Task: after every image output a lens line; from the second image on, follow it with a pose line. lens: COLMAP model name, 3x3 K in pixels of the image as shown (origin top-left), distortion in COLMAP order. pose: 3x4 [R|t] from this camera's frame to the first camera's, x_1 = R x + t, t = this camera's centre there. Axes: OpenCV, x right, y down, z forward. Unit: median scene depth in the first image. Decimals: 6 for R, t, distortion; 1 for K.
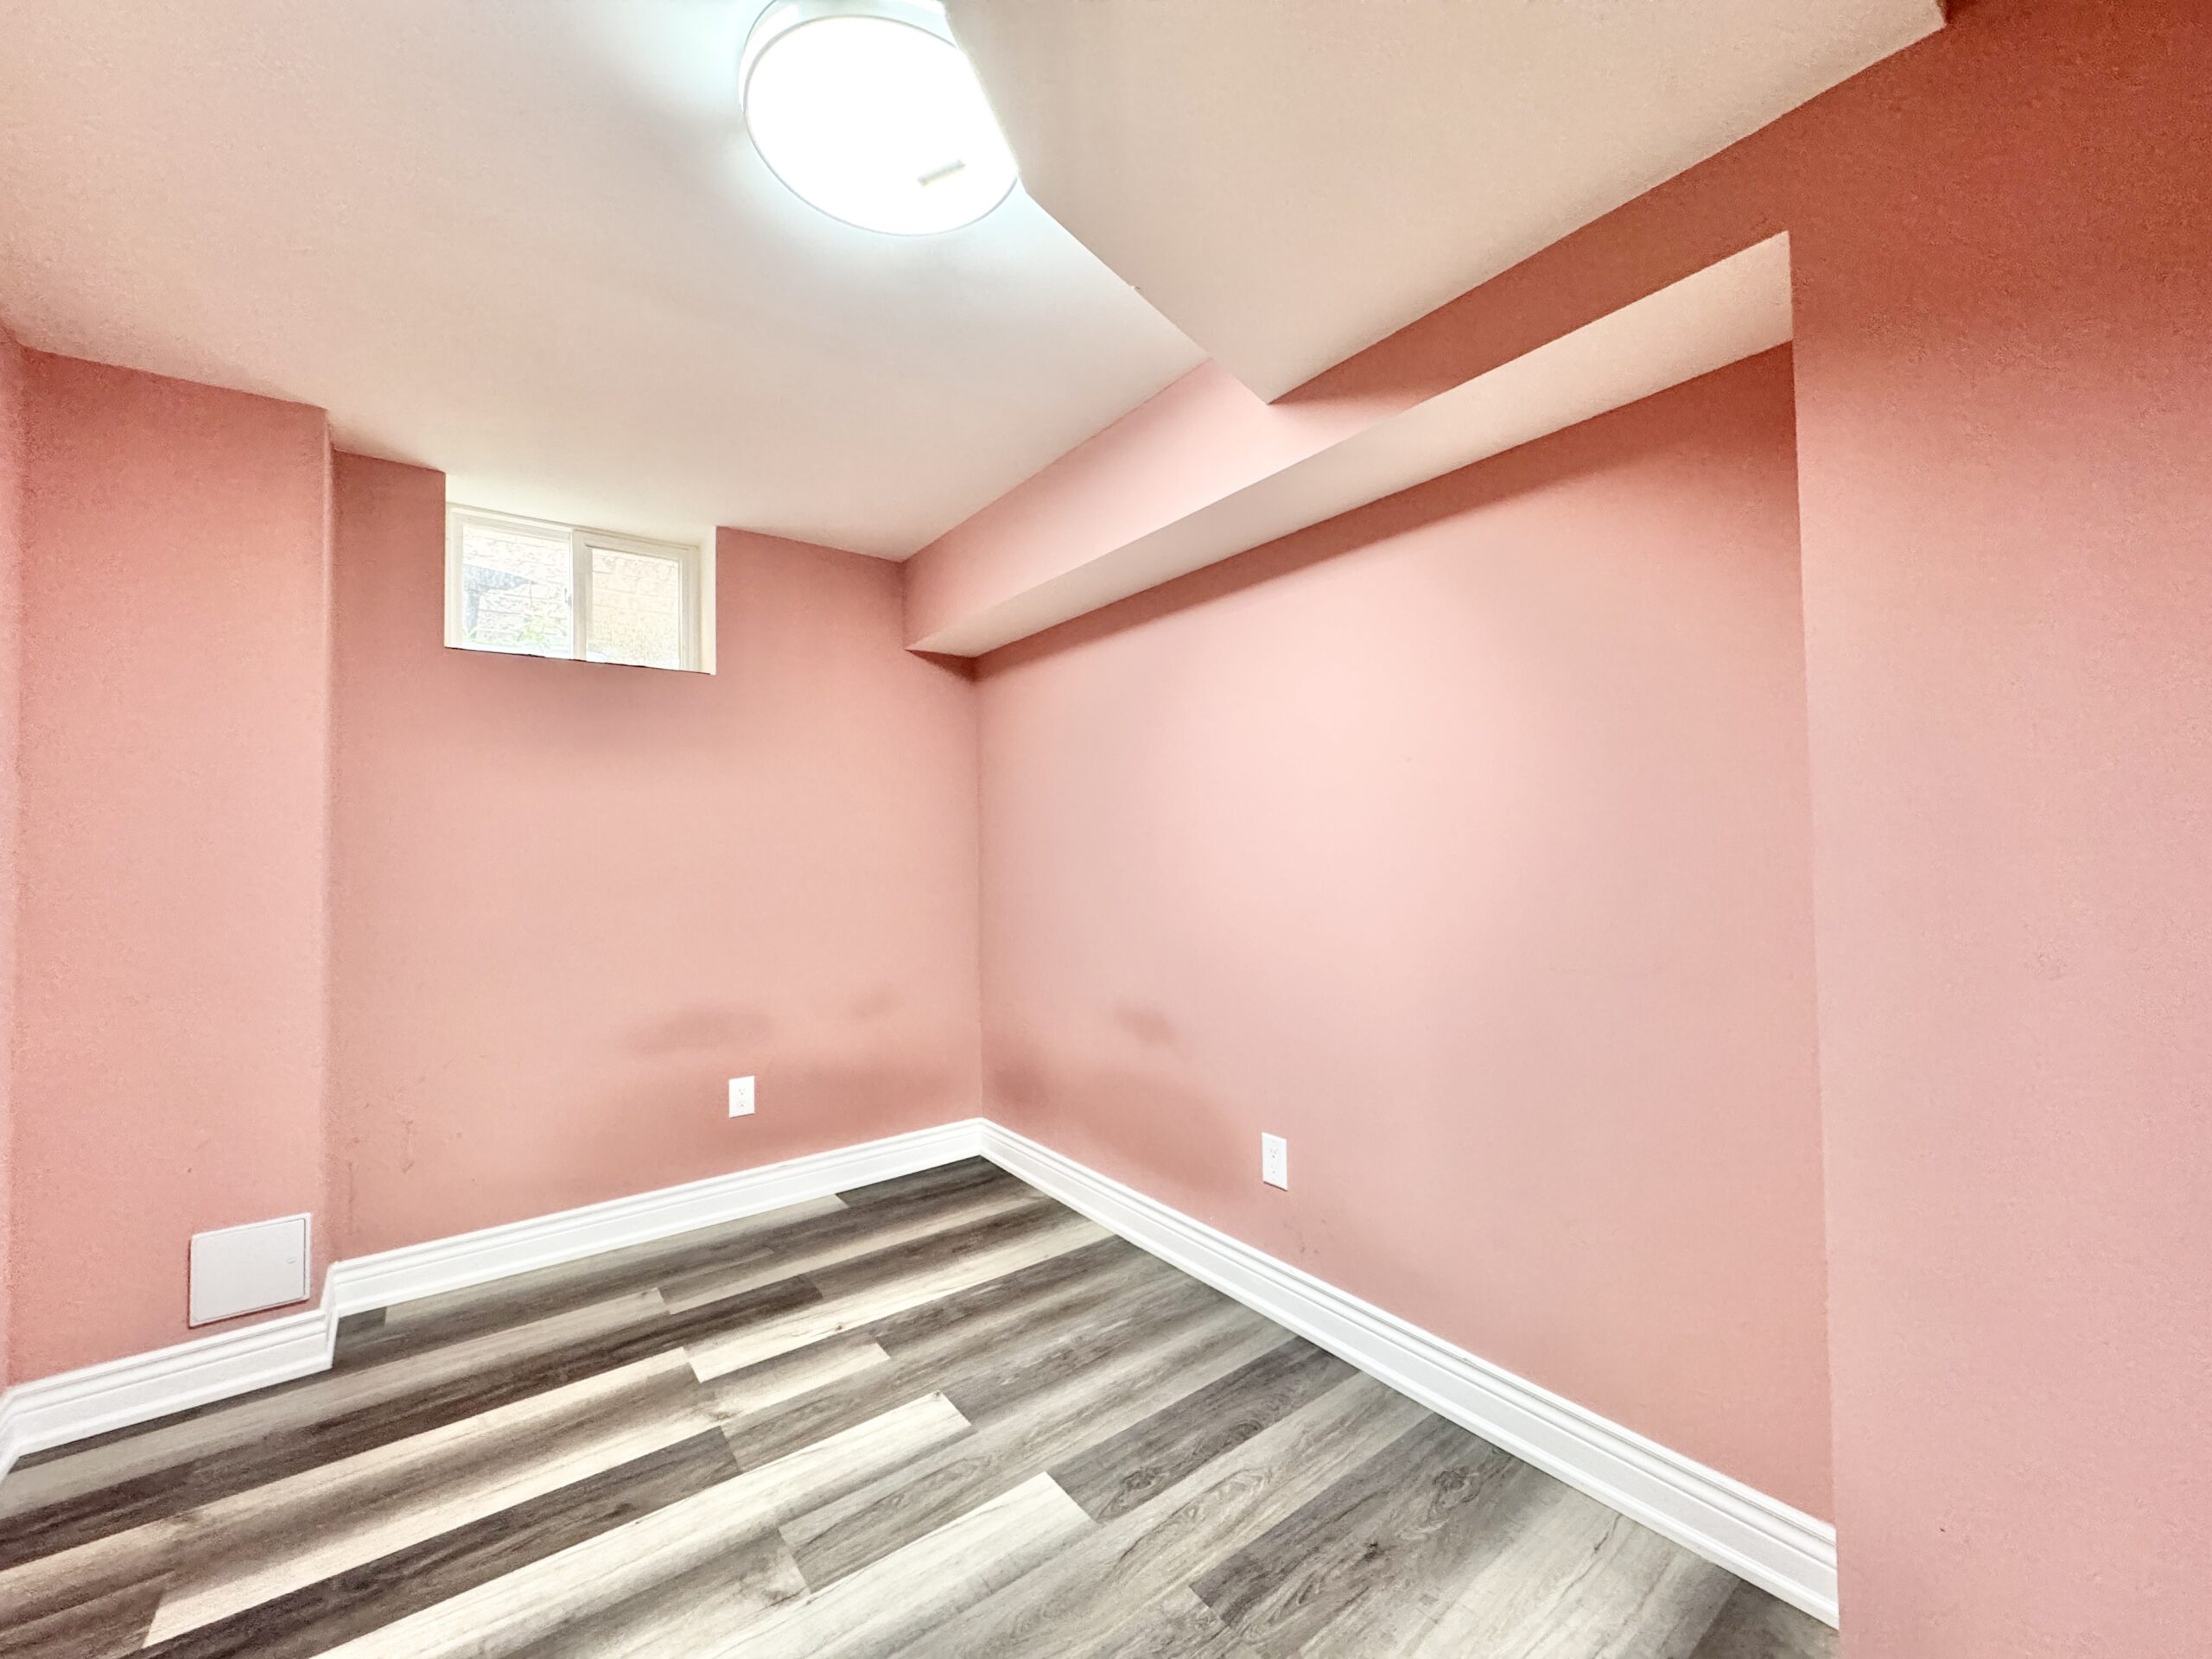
lens RADIAL K [[876.9, 0, 1113.8], [0, 876.9, 829.2], [0, 0, 1]] dist [-0.001133, 0.000223]
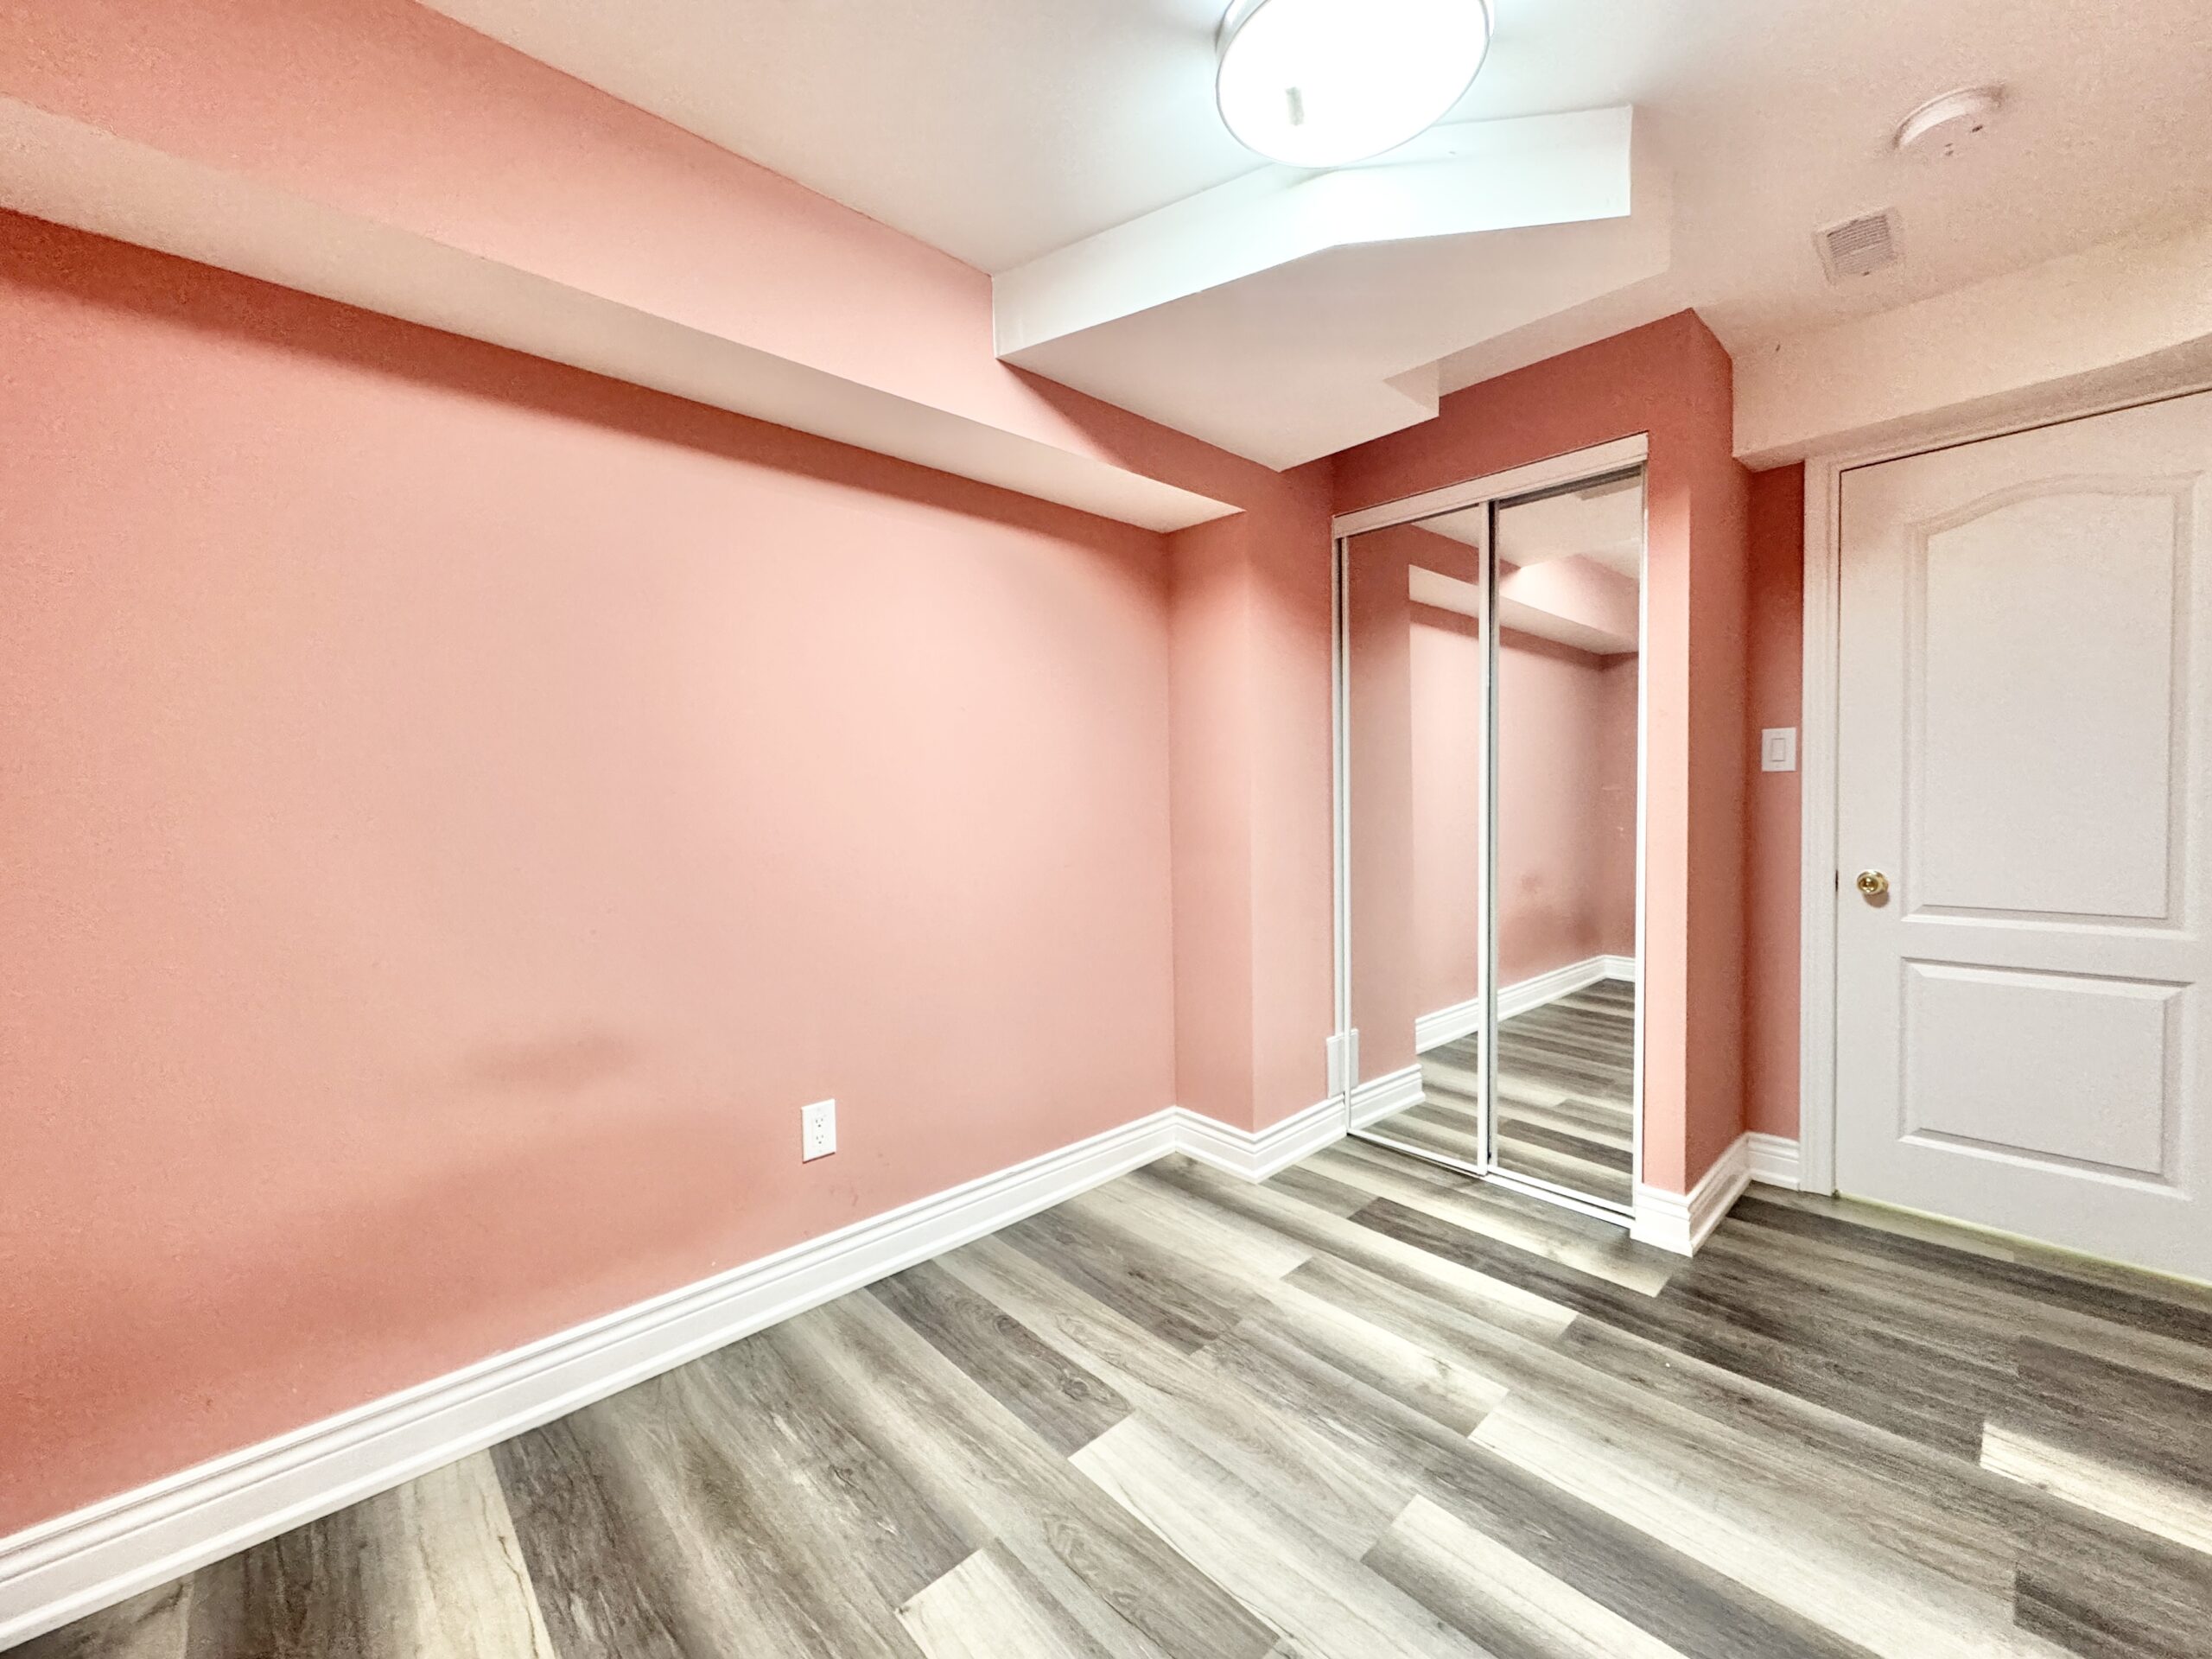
lens RADIAL K [[876.9, 0, 1106.2], [0, 876.9, 821.3], [0, 0, 1]] dist [-0.001133, 0.000223]
pose [[-0.104411, -0.014574, 0.994427, -0.916234], [-0.012422, 0.999834, 0.013349, 0.056592], [-0.994457, -0.010959, -0.104575, 0.999291]]
